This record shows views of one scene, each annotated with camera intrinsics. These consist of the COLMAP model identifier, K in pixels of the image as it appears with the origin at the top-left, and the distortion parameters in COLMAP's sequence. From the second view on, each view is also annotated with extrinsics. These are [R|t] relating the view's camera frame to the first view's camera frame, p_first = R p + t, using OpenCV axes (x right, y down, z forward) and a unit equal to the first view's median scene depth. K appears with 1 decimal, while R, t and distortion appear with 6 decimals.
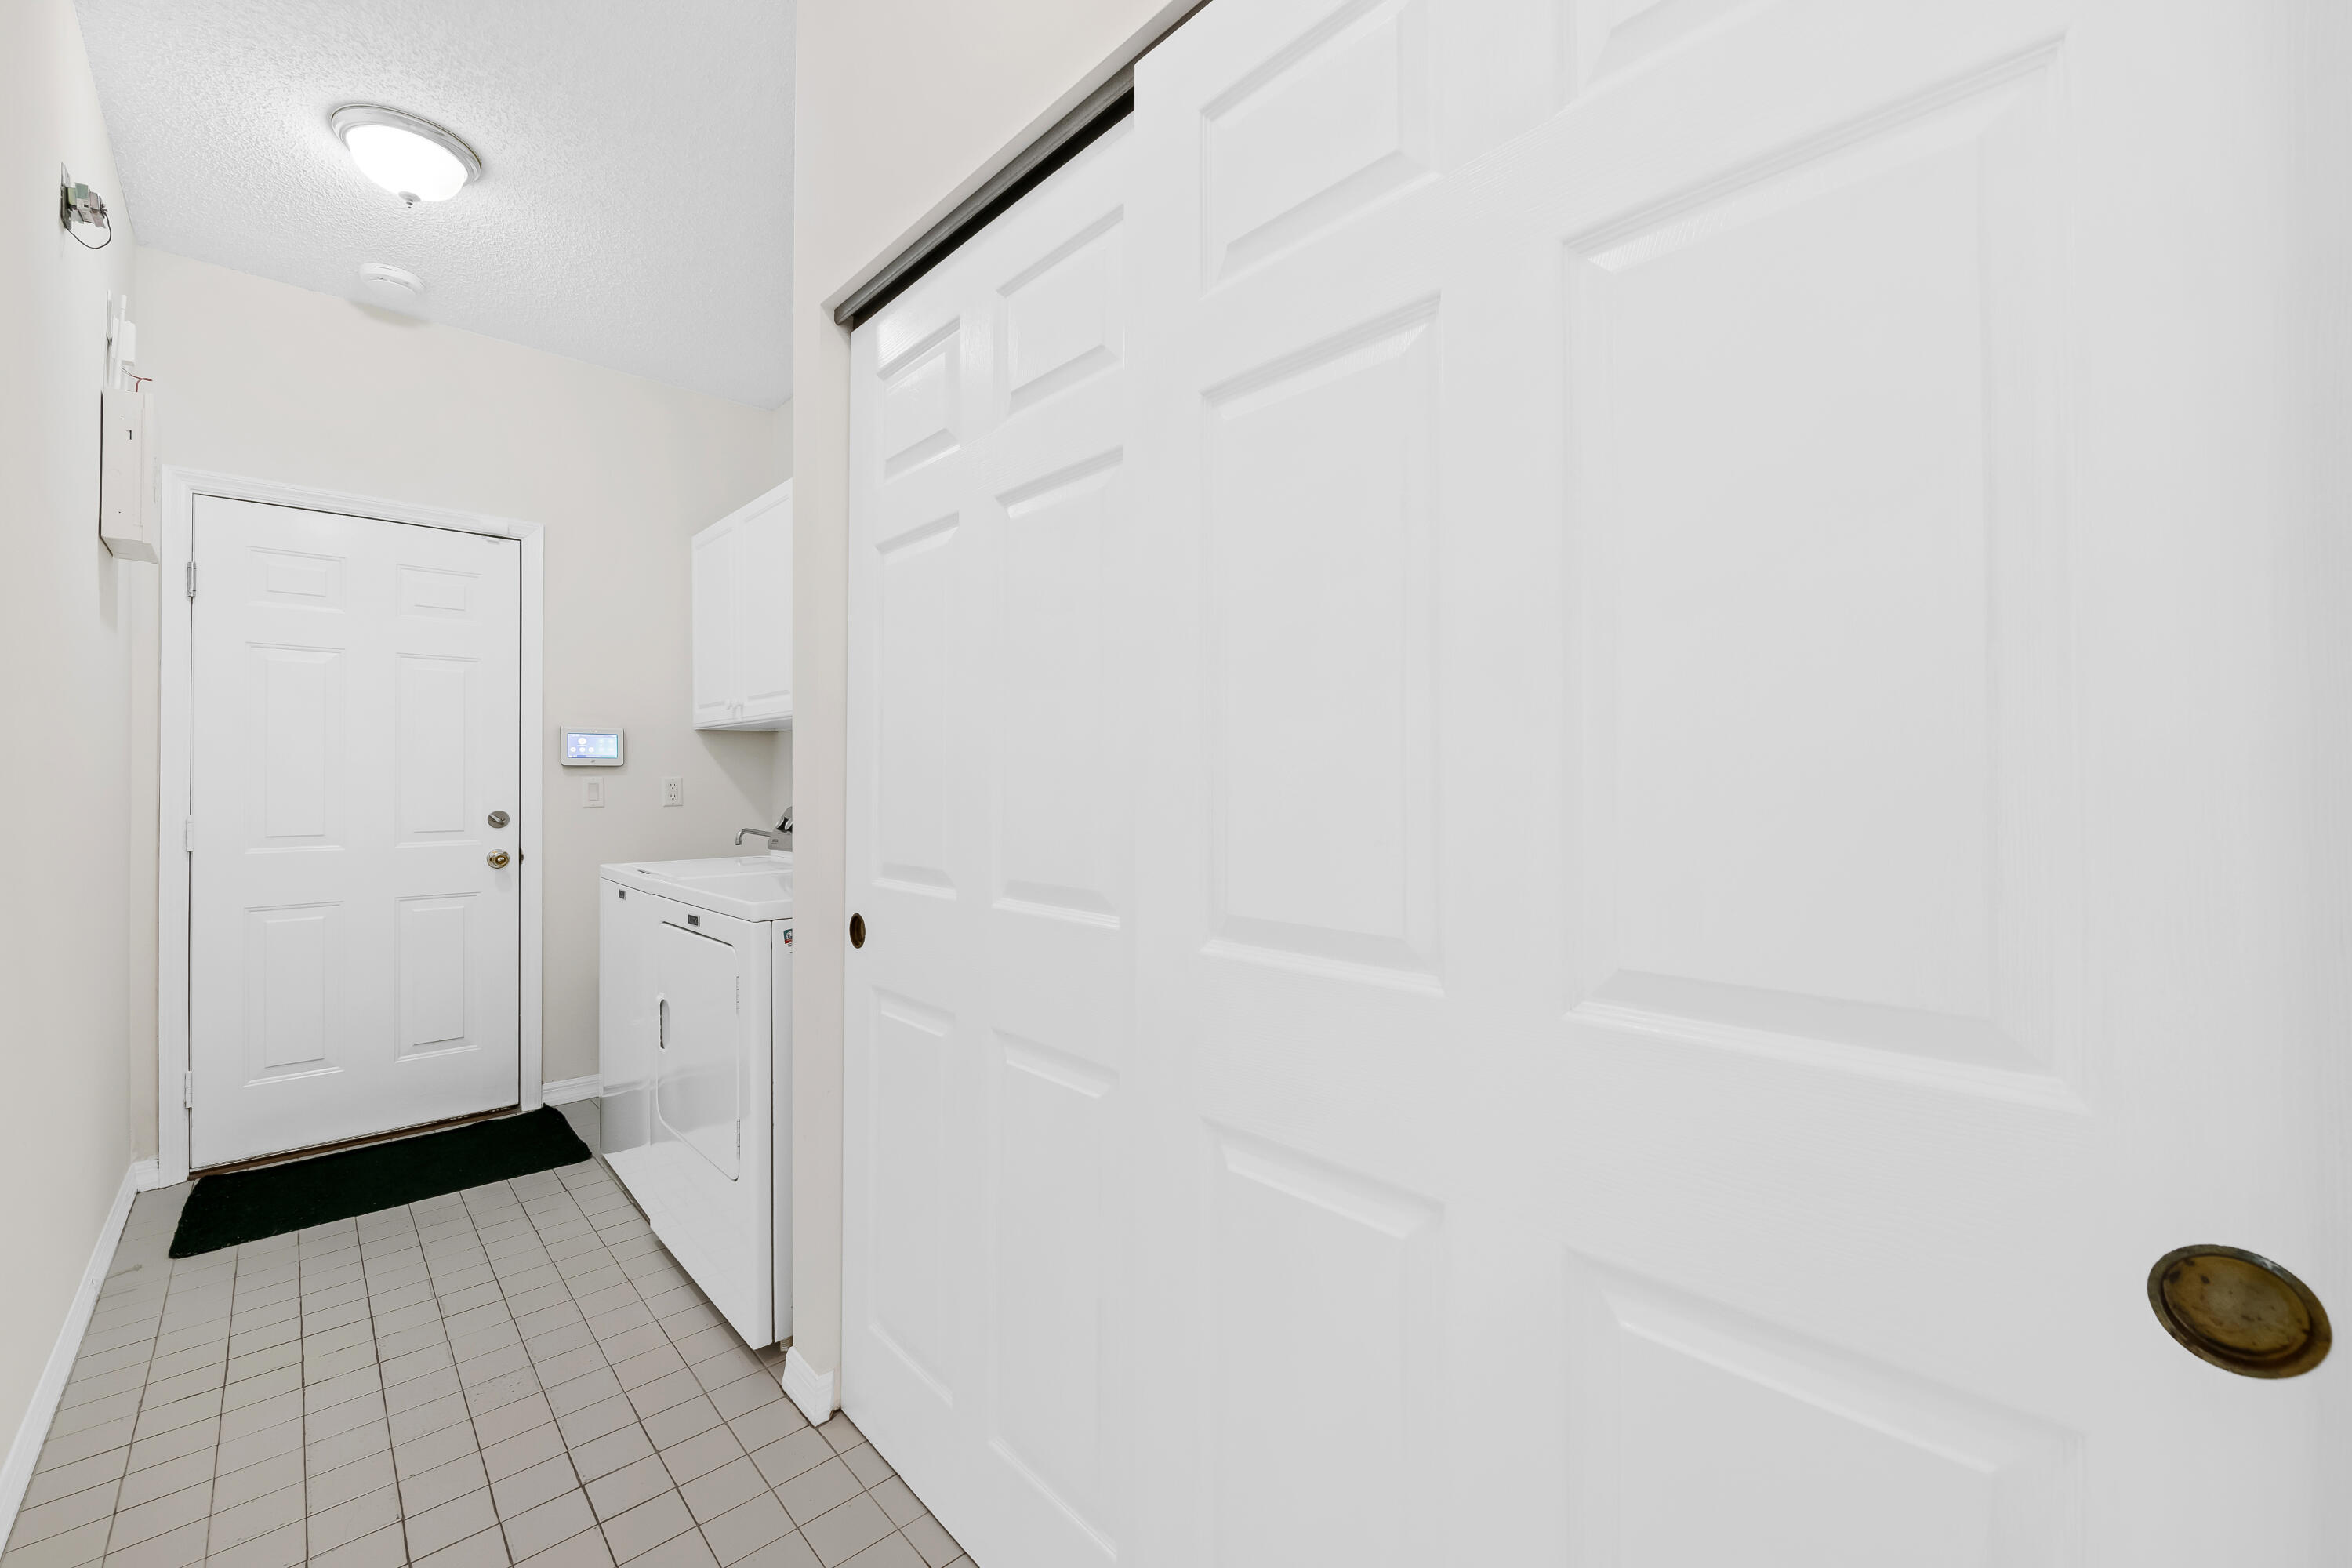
lens RADIAL K [[925.3, 0, 1179.6], [0, 925.3, 775.6], [0, 0, 1]] dist [-0.005713, -0.001267]
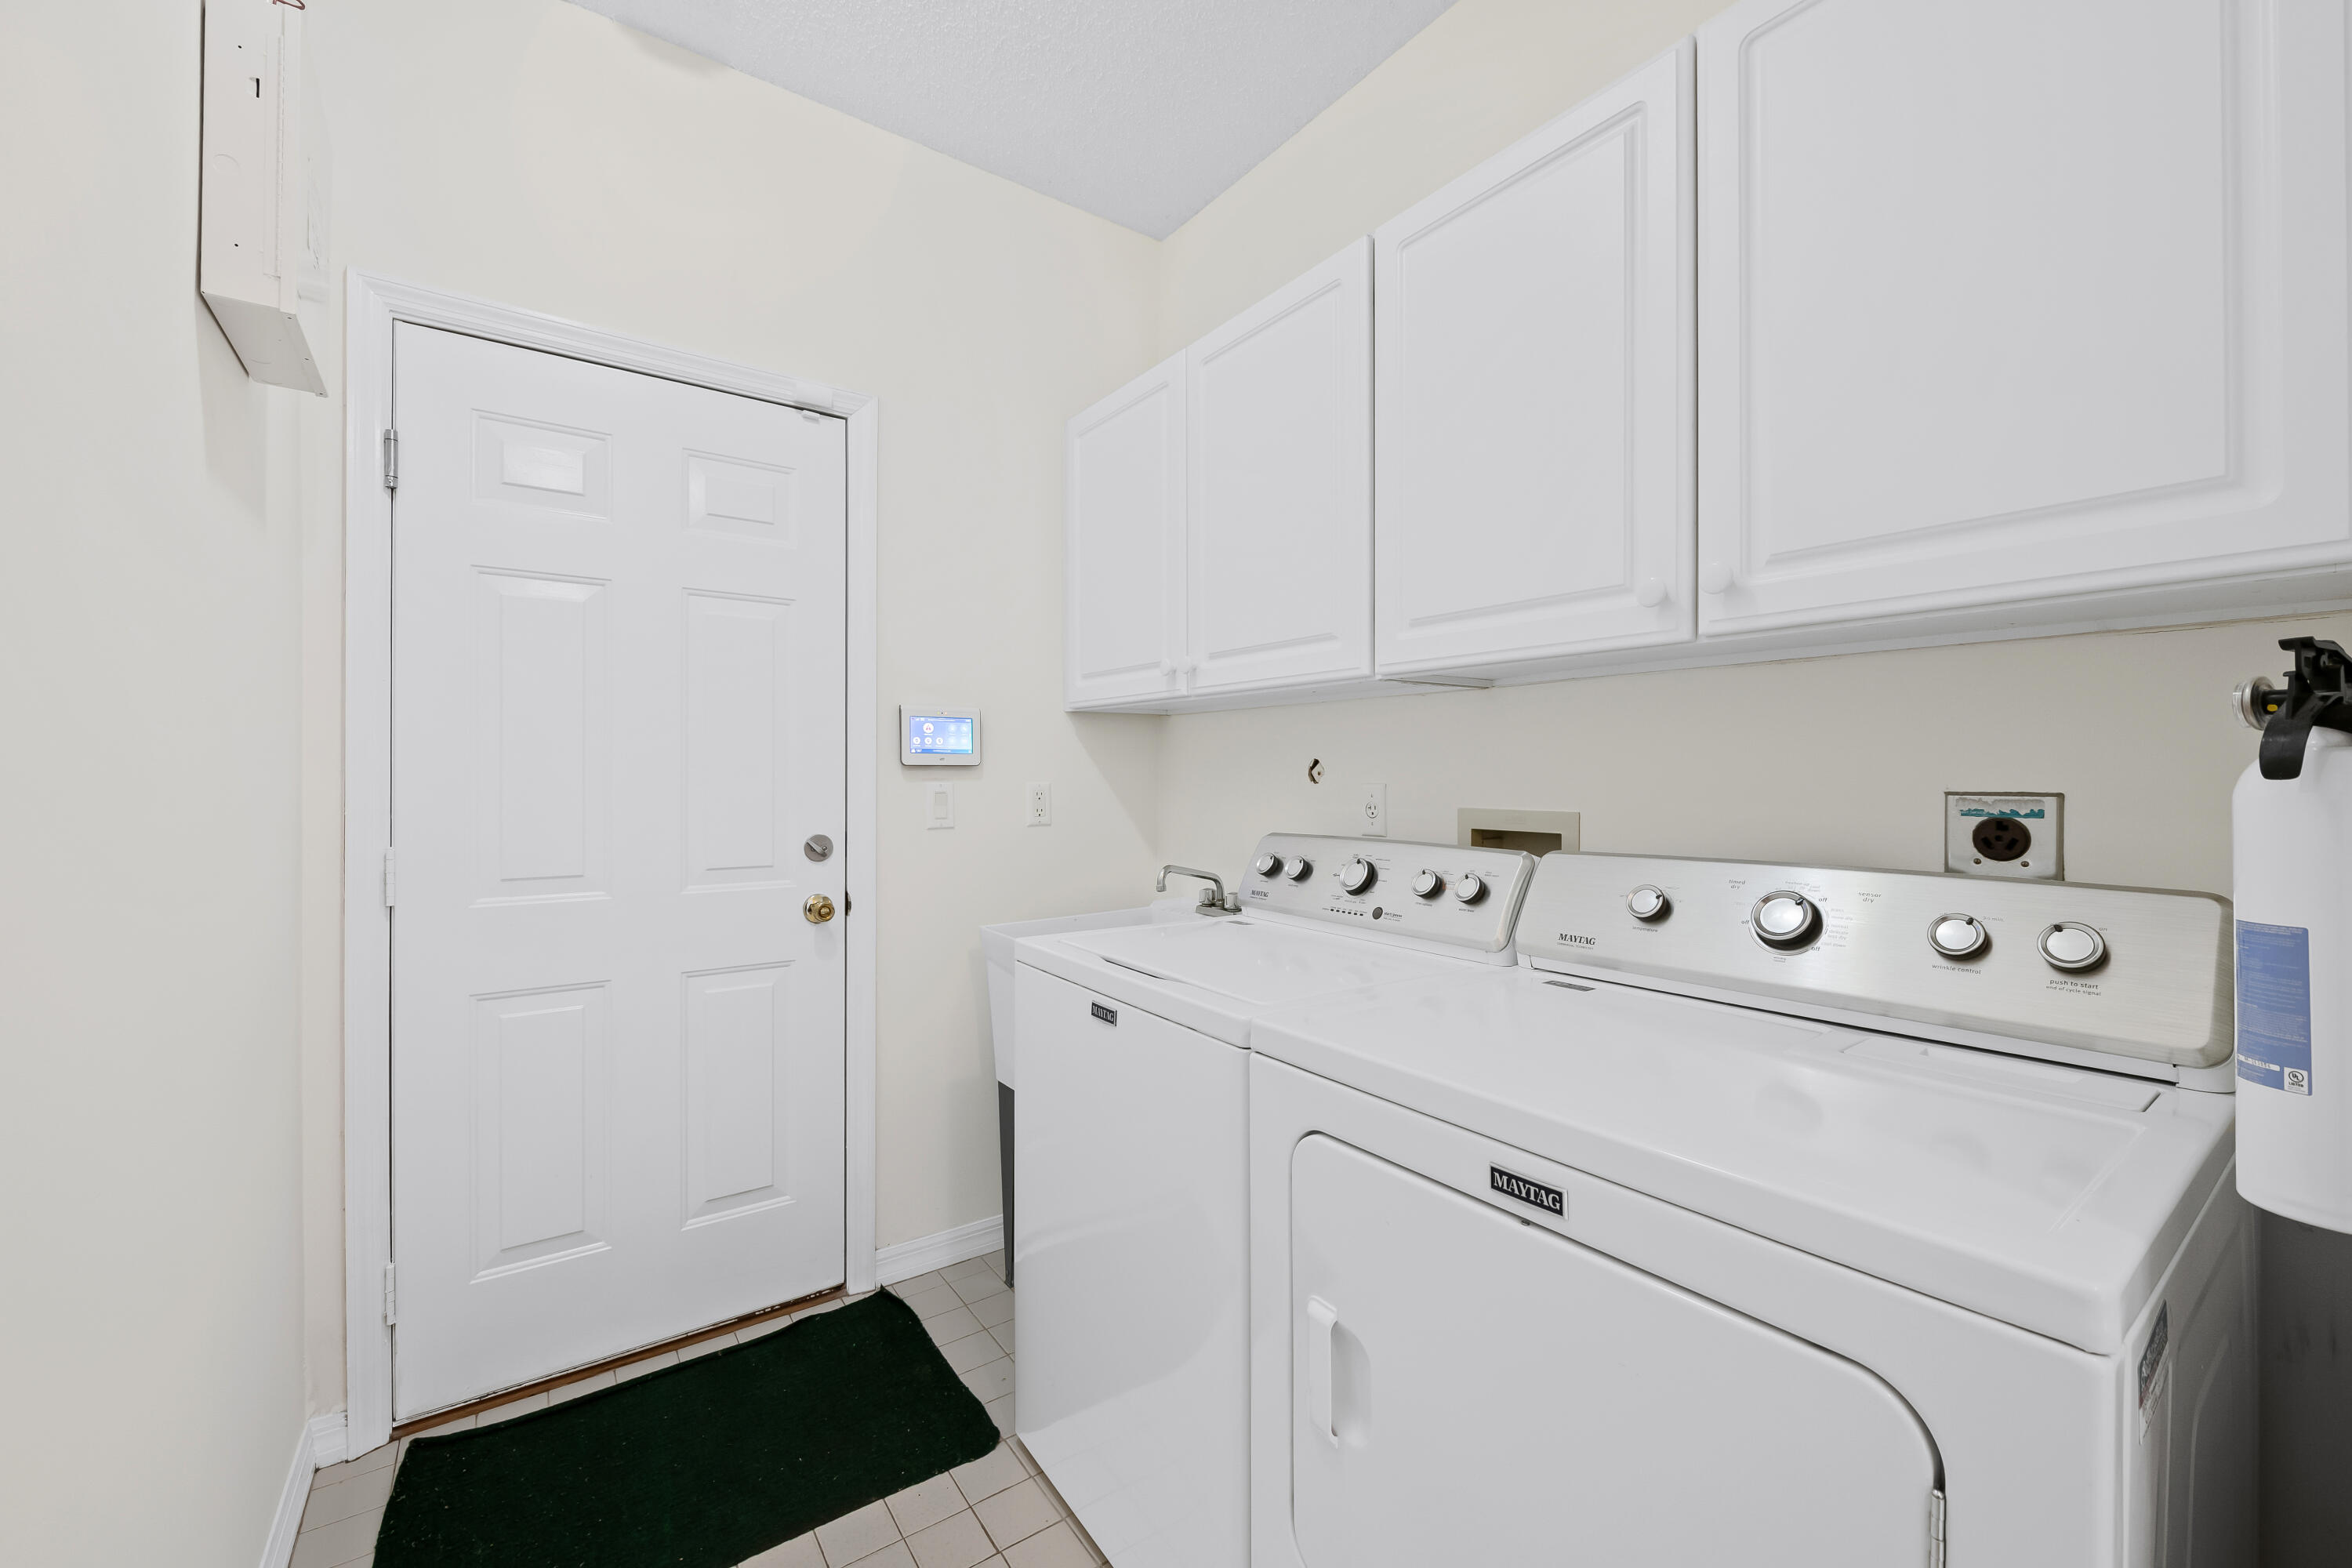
lens RADIAL K [[925.3, 0, 1174.6], [0, 925.3, 779.5], [0, 0, 1]] dist [-0.005713, -0.001267]
pose [[0.989414, 0.007158, -0.144944, -0.401287], [-0.005613, 0.999923, 0.011063, -0.009395], [0.145012, -0.010133, 0.989378, 0.397874]]
